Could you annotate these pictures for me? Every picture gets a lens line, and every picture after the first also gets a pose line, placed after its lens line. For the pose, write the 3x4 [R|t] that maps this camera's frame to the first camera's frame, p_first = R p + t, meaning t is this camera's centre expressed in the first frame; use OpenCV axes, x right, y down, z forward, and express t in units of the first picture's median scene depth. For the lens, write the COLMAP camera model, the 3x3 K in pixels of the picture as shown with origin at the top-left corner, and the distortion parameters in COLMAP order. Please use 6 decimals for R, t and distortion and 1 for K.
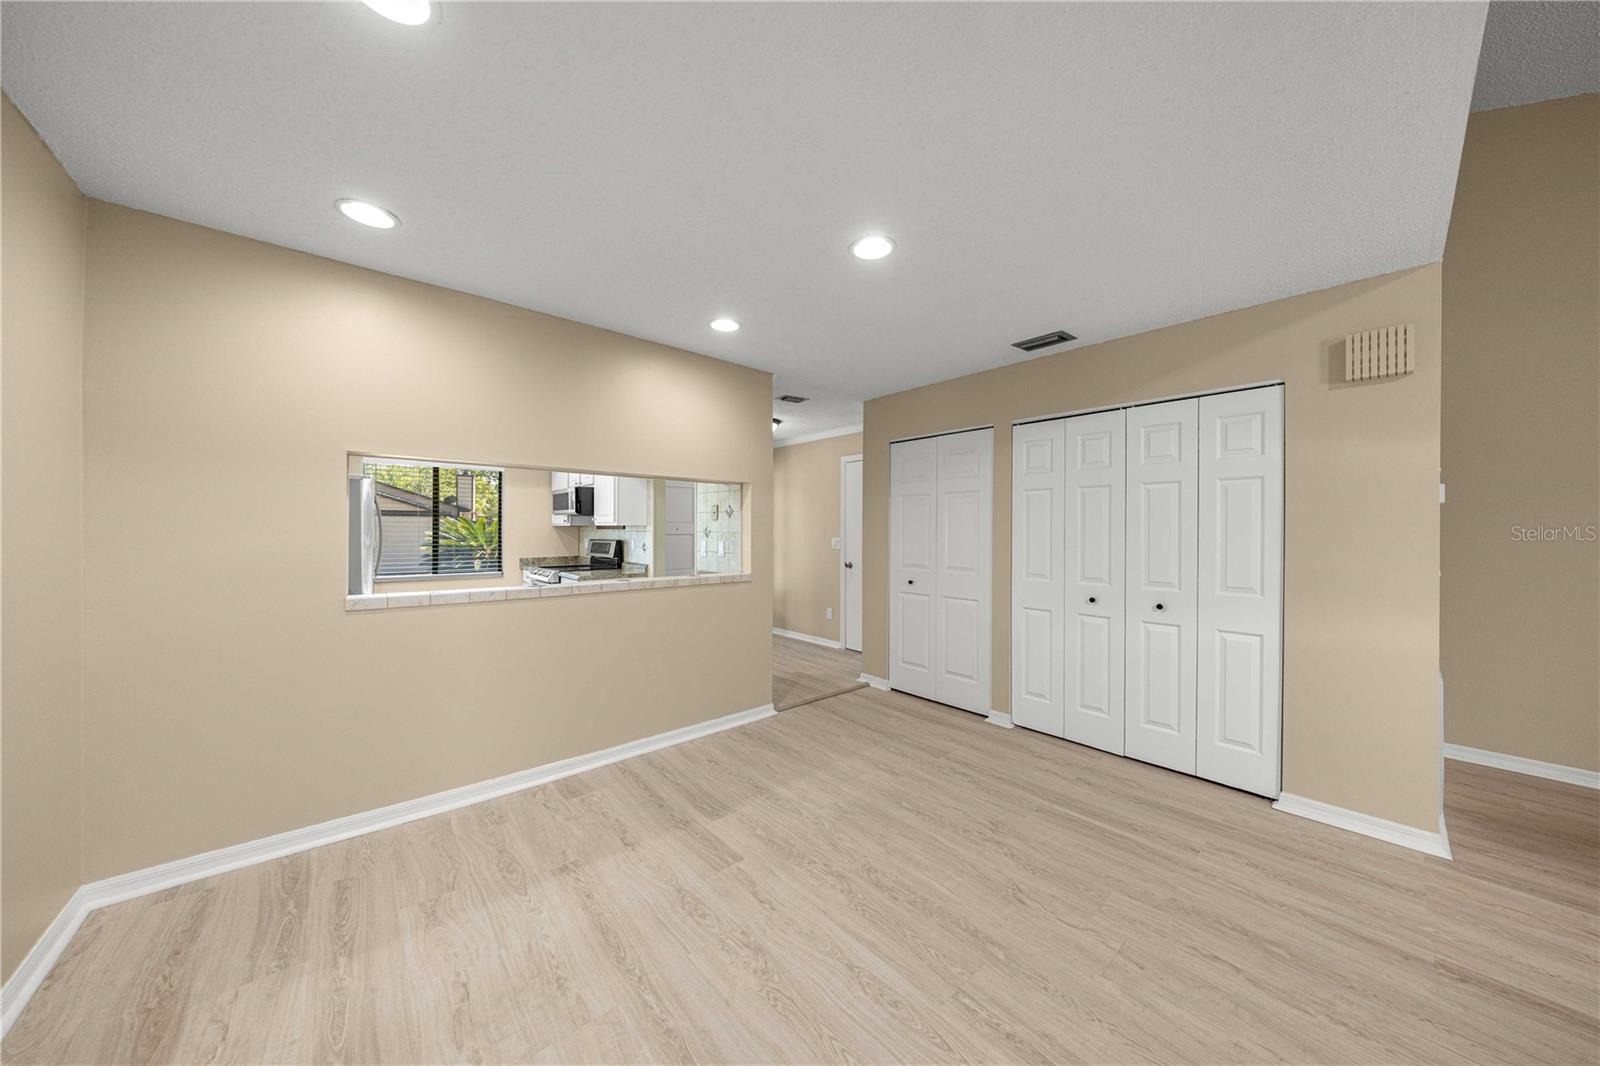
lens RADIAL K [[524.2, 0, 798.6], [0, 524.2, 532.8], [0, 0, 1]] dist [-0.009089, -0.000426]
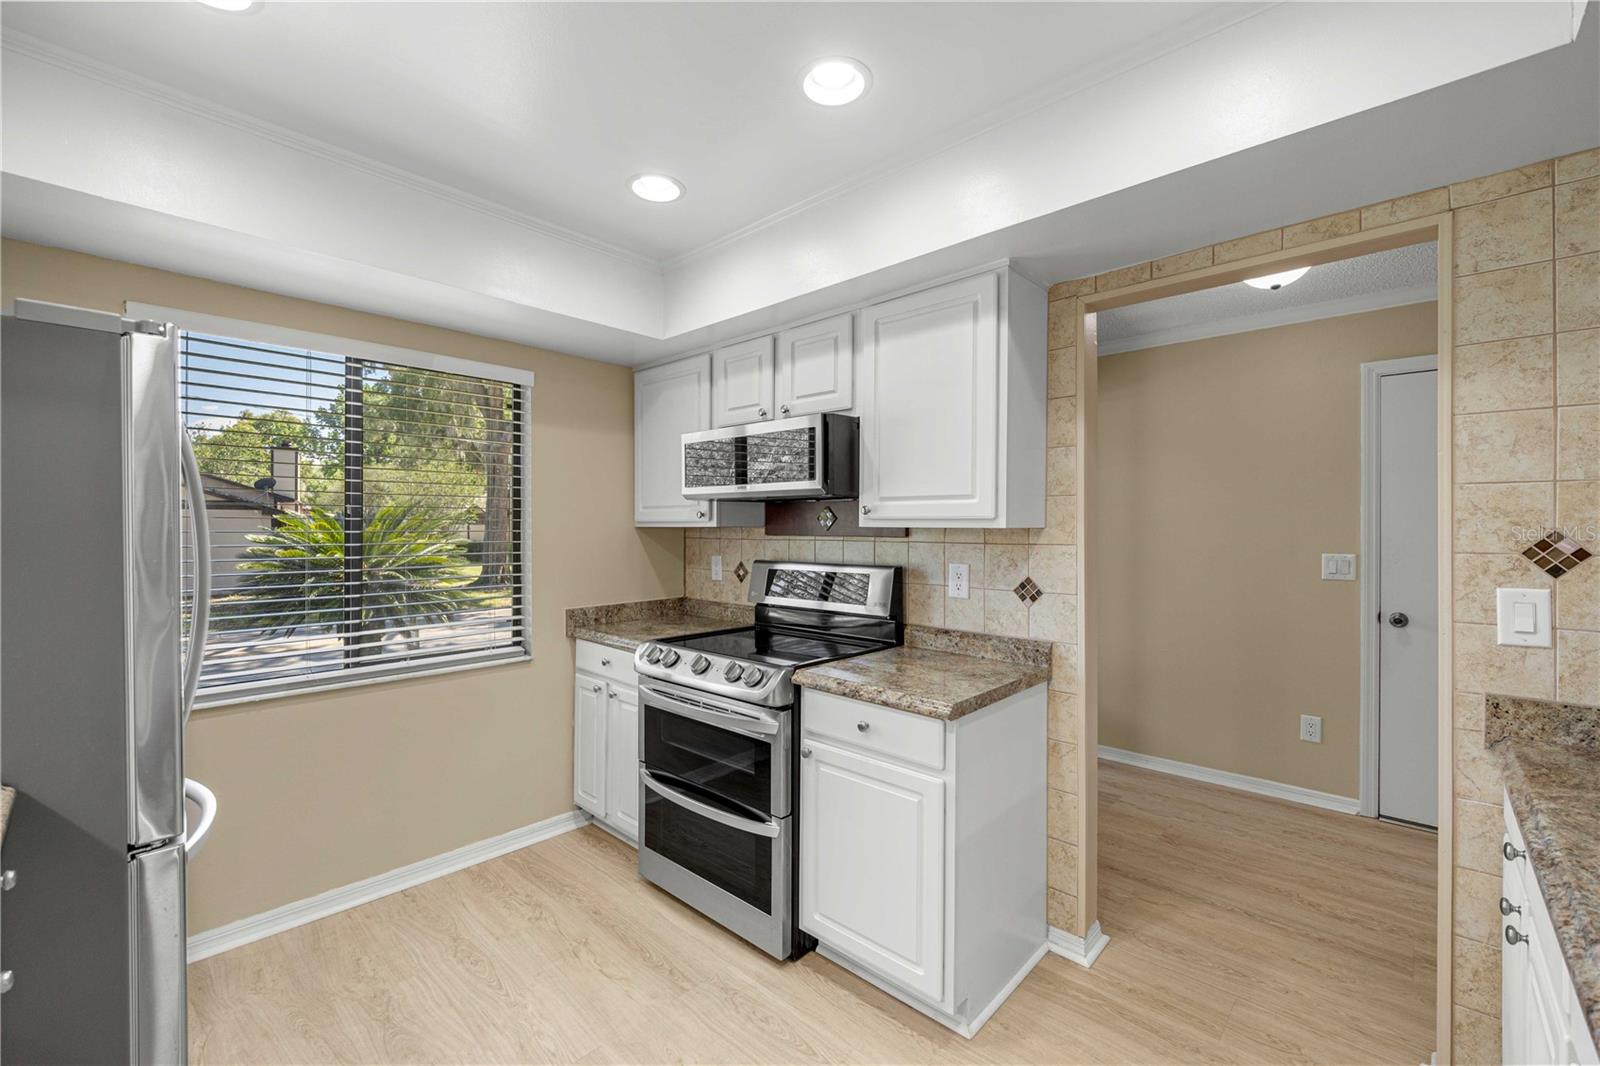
lens RADIAL K [[663.0, 0, 799.7], [0, 663.0, 532.8], [0, 0, 1]] dist [-0.002881, -0.000153]
pose [[0.994412, -0.001681, 0.105551, -0.419467], [0.001564, 0.999998, 0.001193, -0.009220], [-0.105553, -0.001021, 0.994413, 0.499465]]
